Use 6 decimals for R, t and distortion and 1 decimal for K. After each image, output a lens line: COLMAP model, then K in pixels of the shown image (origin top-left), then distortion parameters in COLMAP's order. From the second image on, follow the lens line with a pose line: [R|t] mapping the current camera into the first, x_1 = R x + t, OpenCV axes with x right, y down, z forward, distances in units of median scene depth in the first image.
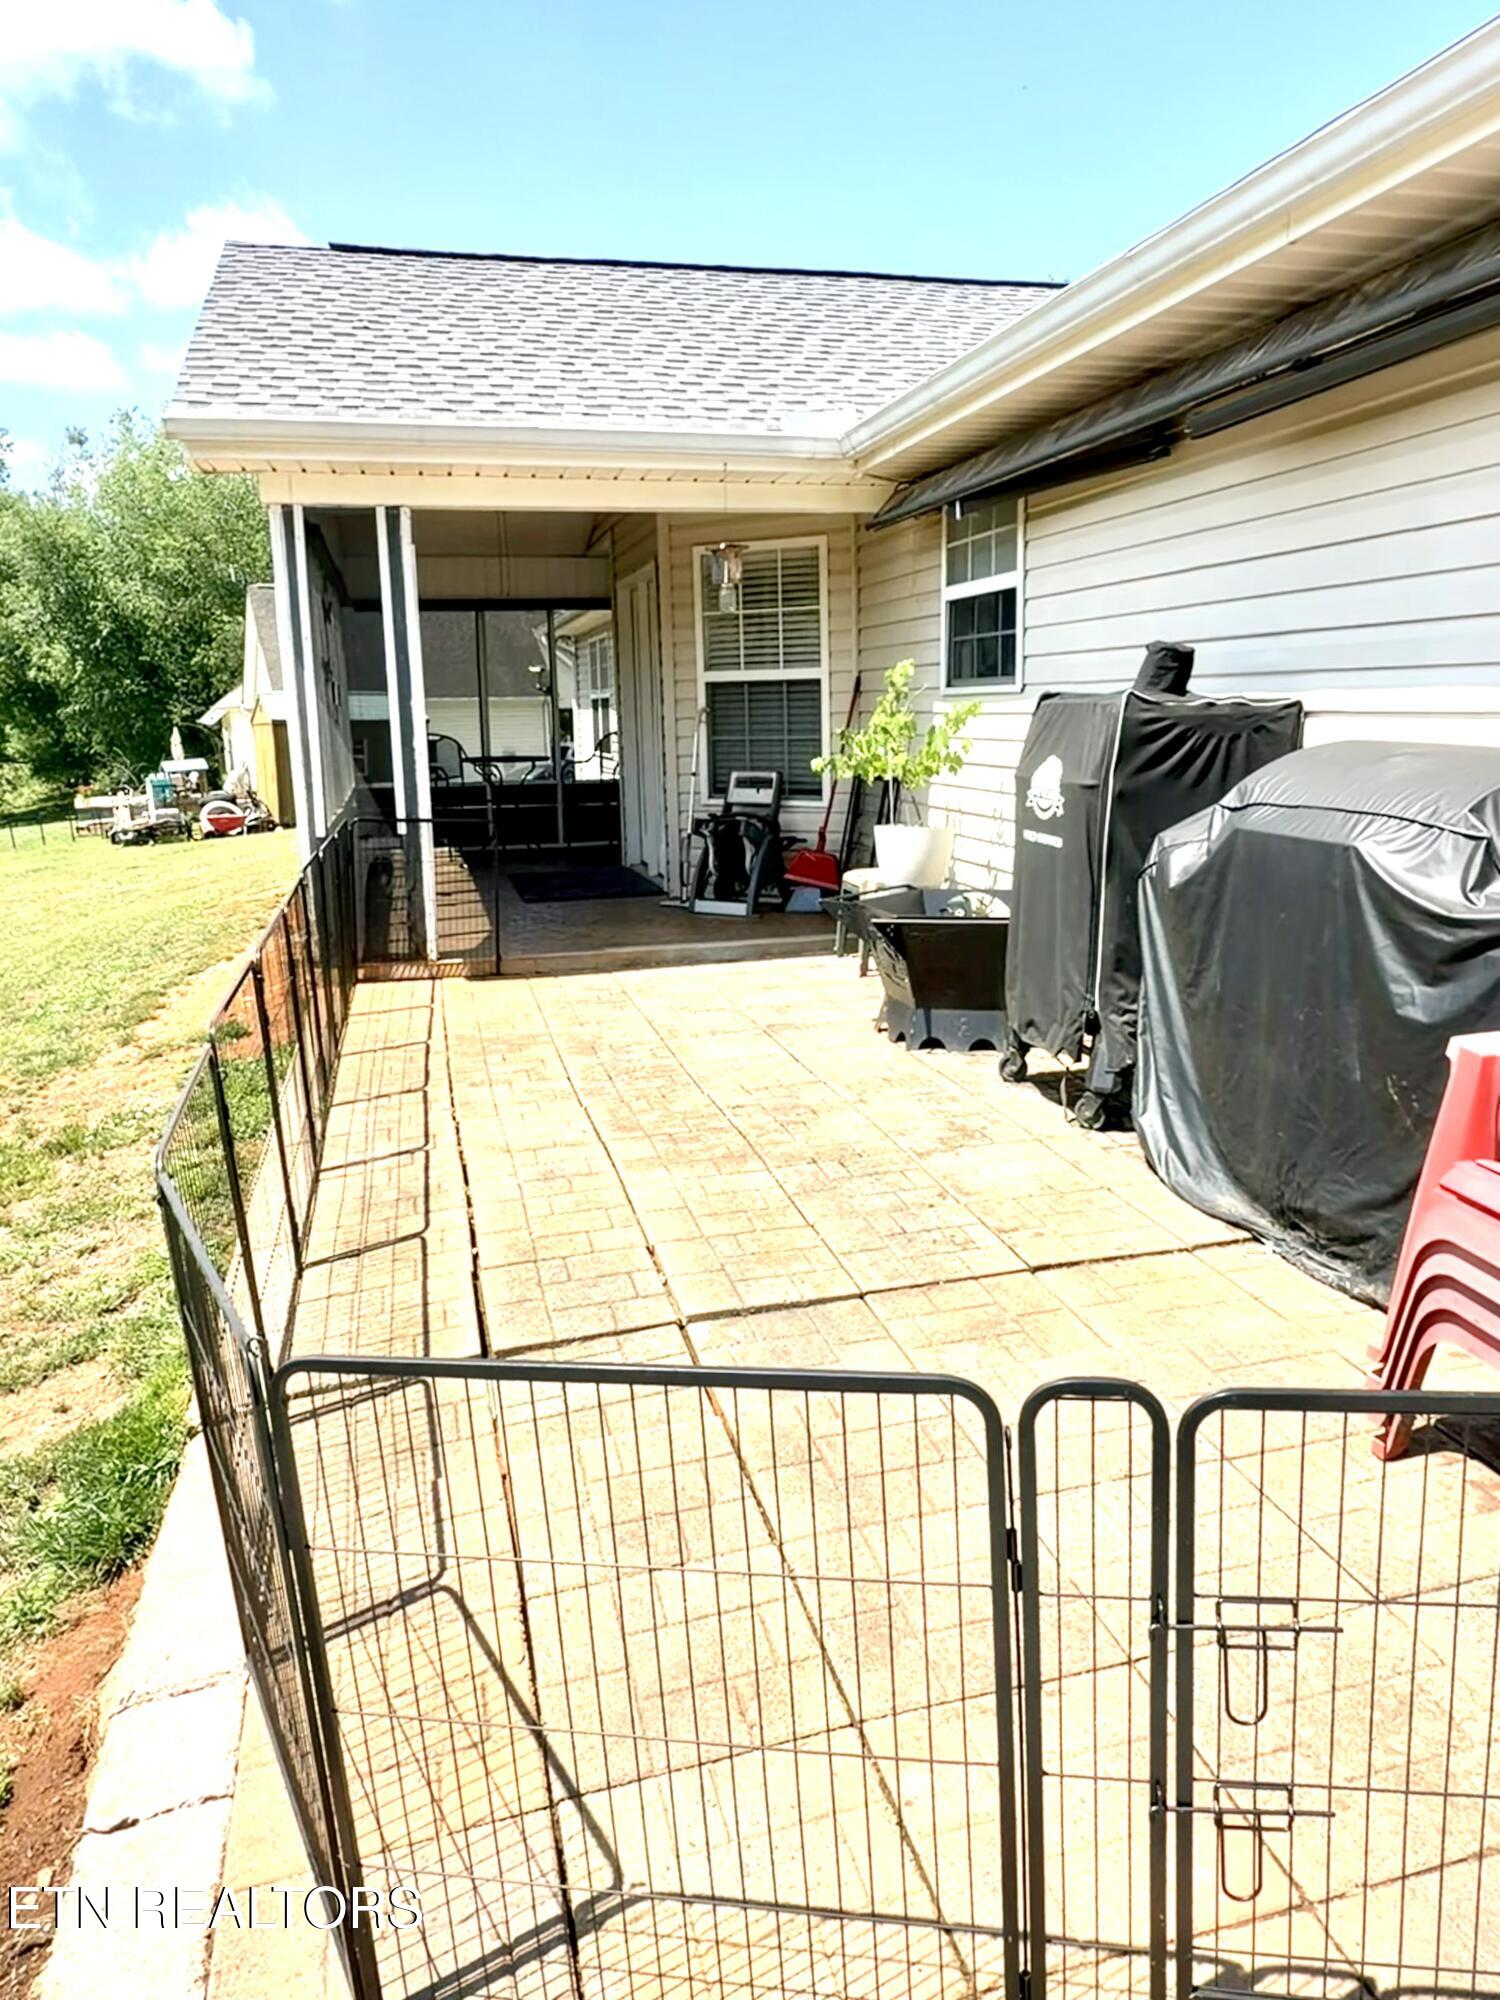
lens RADIAL K [[1394.1, 0, 746.8], [0, 1394.1, 996.7], [0, 0, 1]] dist [0.002435, 0.001576]
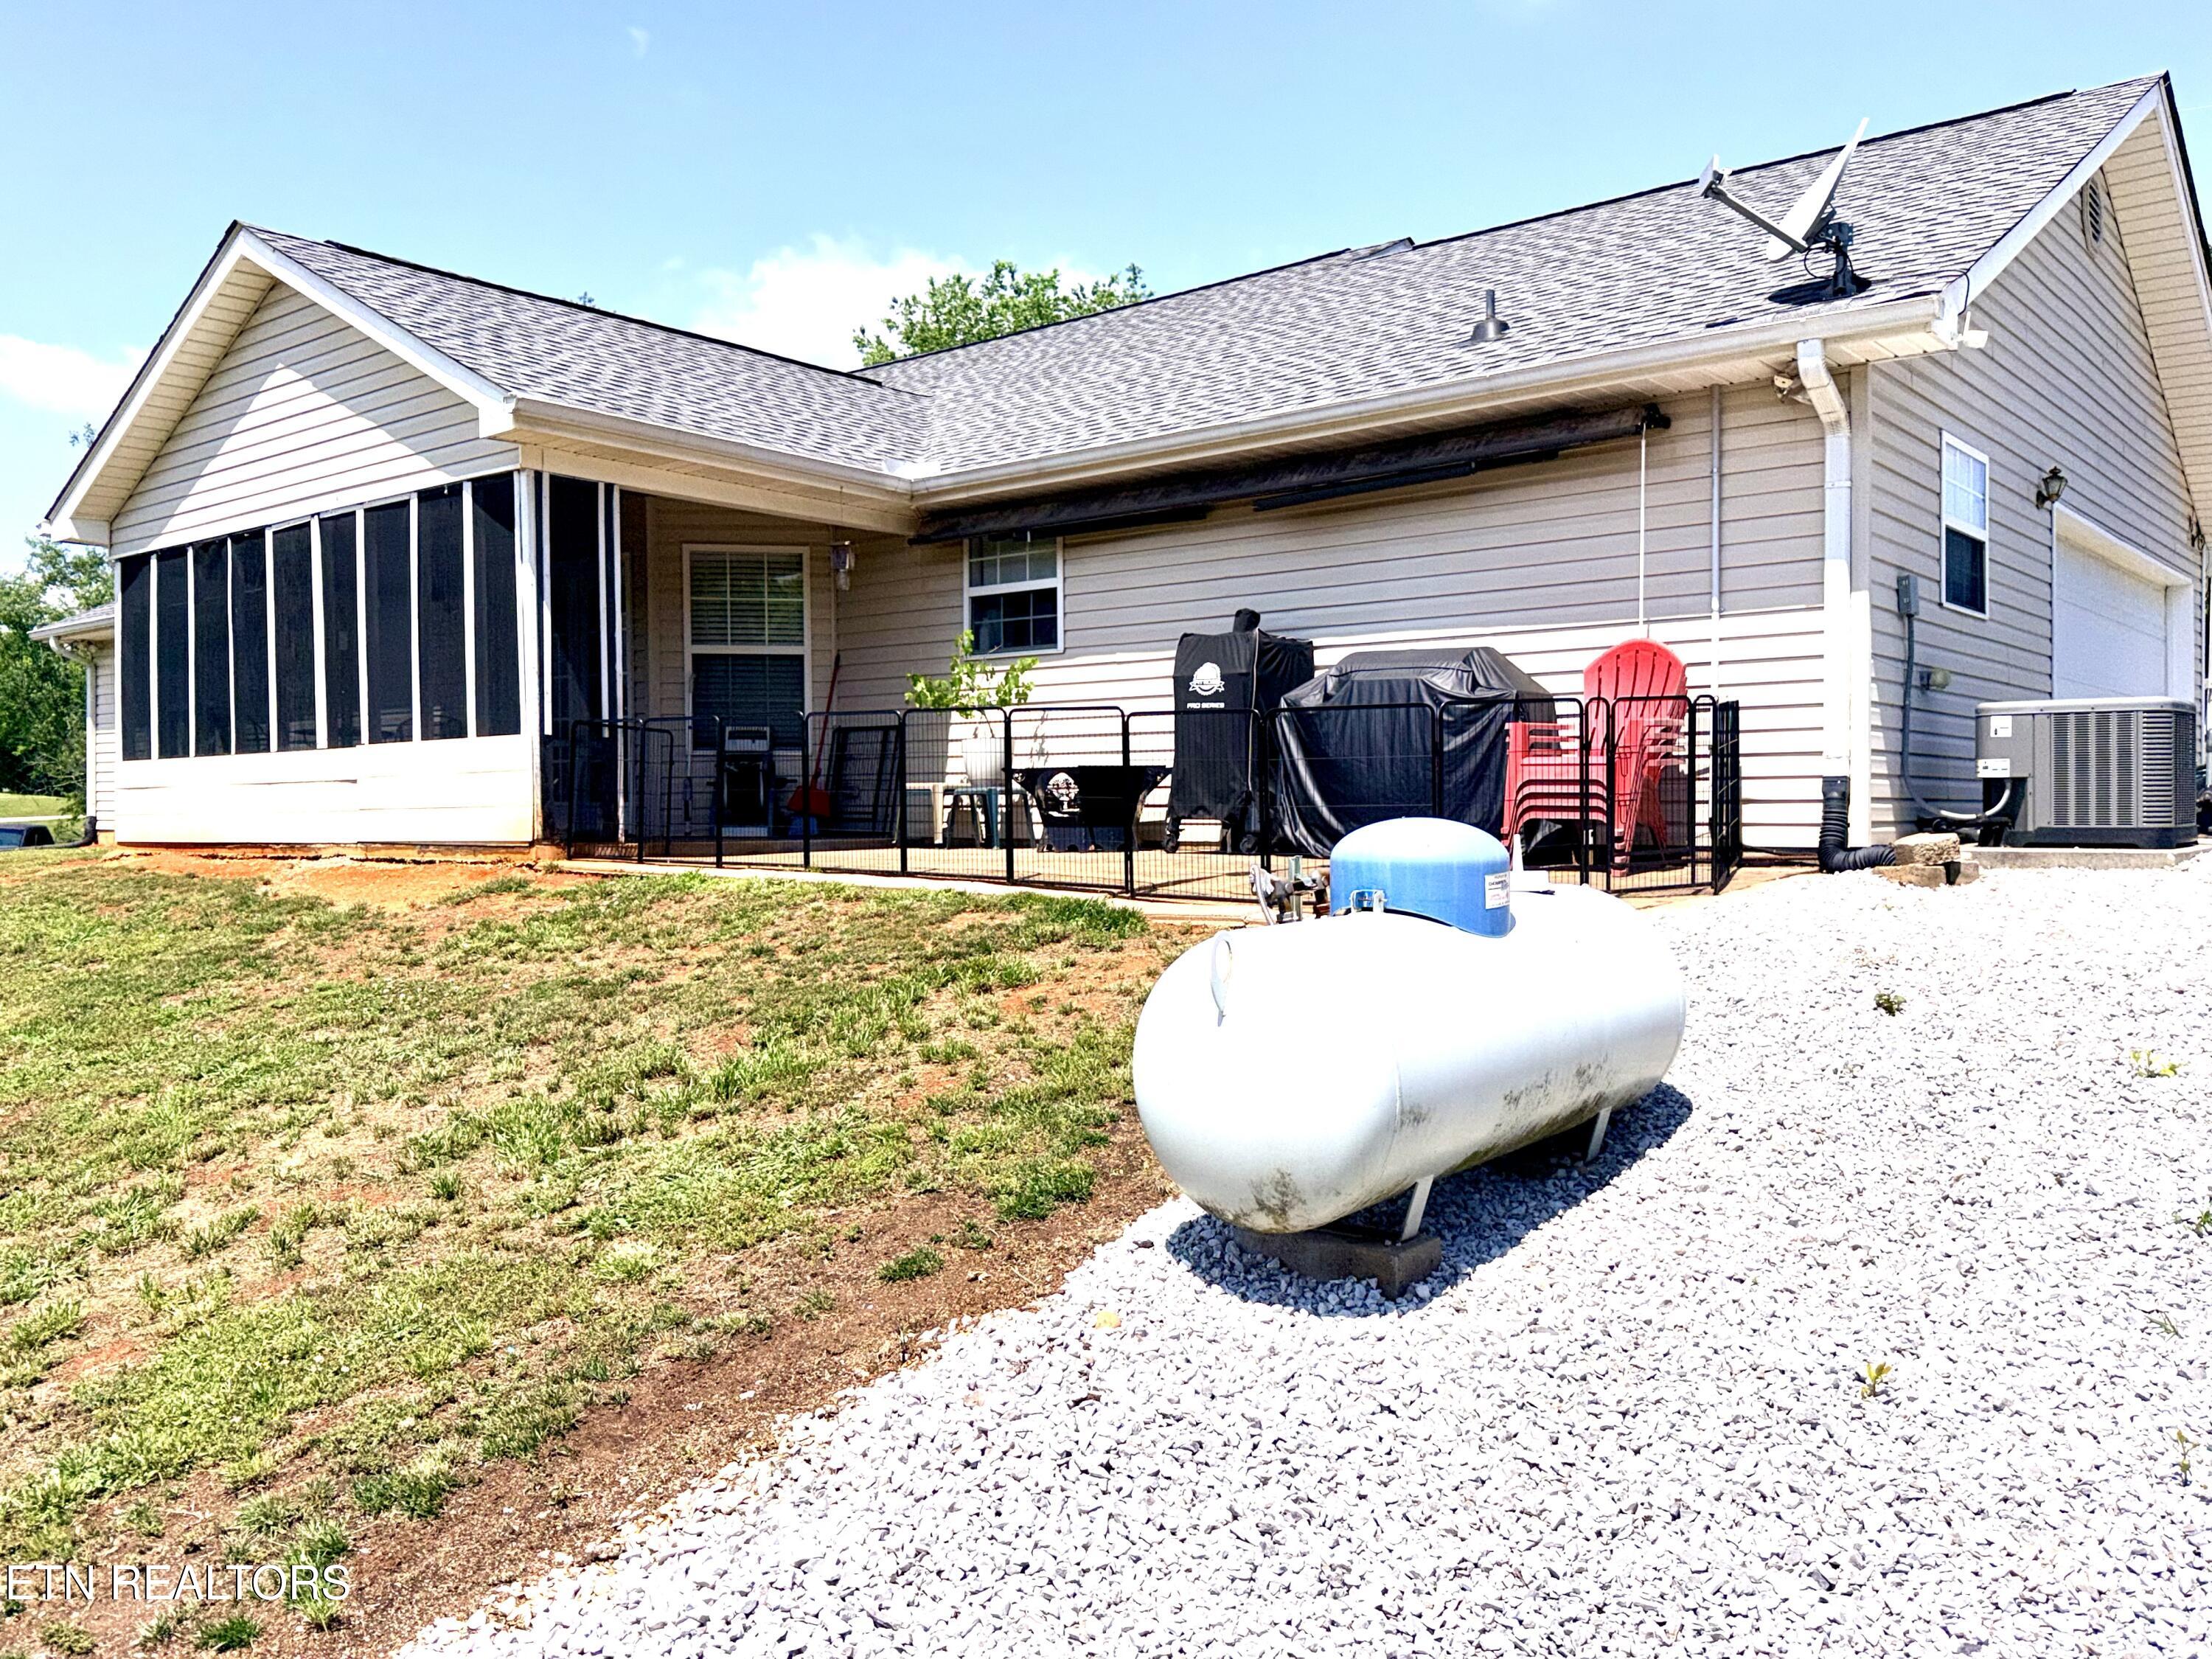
lens RADIAL K [[1787.4, 0, 1105.4], [0, 1787.4, 832.2], [0, 0, 1]] dist [0.010382, -0.000835]
pose [[0.796895, 0.018982, 0.603820, -0.862310], [0.106565, 0.979416, -0.171429, 0.289144], [-0.594645, 0.200957, 0.778469, -0.481155]]
